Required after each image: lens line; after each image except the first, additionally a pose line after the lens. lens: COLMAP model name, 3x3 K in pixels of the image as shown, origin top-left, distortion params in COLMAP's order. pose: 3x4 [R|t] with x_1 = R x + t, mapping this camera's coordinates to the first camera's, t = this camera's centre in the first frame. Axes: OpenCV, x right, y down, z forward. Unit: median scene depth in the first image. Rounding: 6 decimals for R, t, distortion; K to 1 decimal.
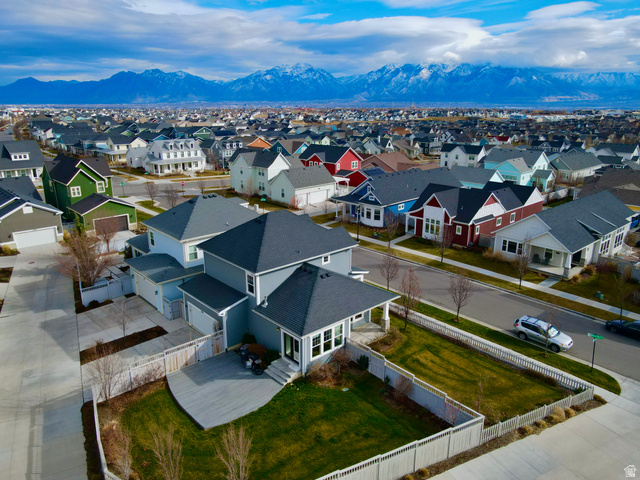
lens RADIAL K [[467.6, 0, 316.6], [0, 467.6, 242.3], [0, 0, 1]] dist [0.011953, 0.013471]
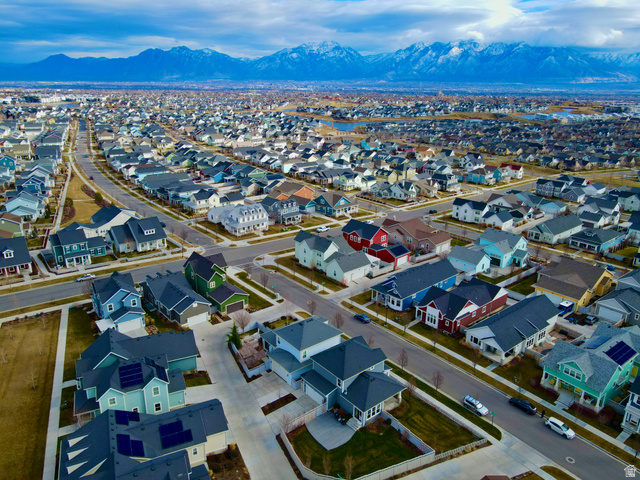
lens RADIAL K [[467.6, 0, 316.1], [0, 467.6, 243.8], [0, 0, 1]] dist [0.011953, 0.013471]
pose [[0.998556, 0.025128, -0.047482, -0.103881], [-0.022874, 0.998612, 0.047434, -0.435465], [0.048608, -0.046279, 0.997745, -0.776786]]
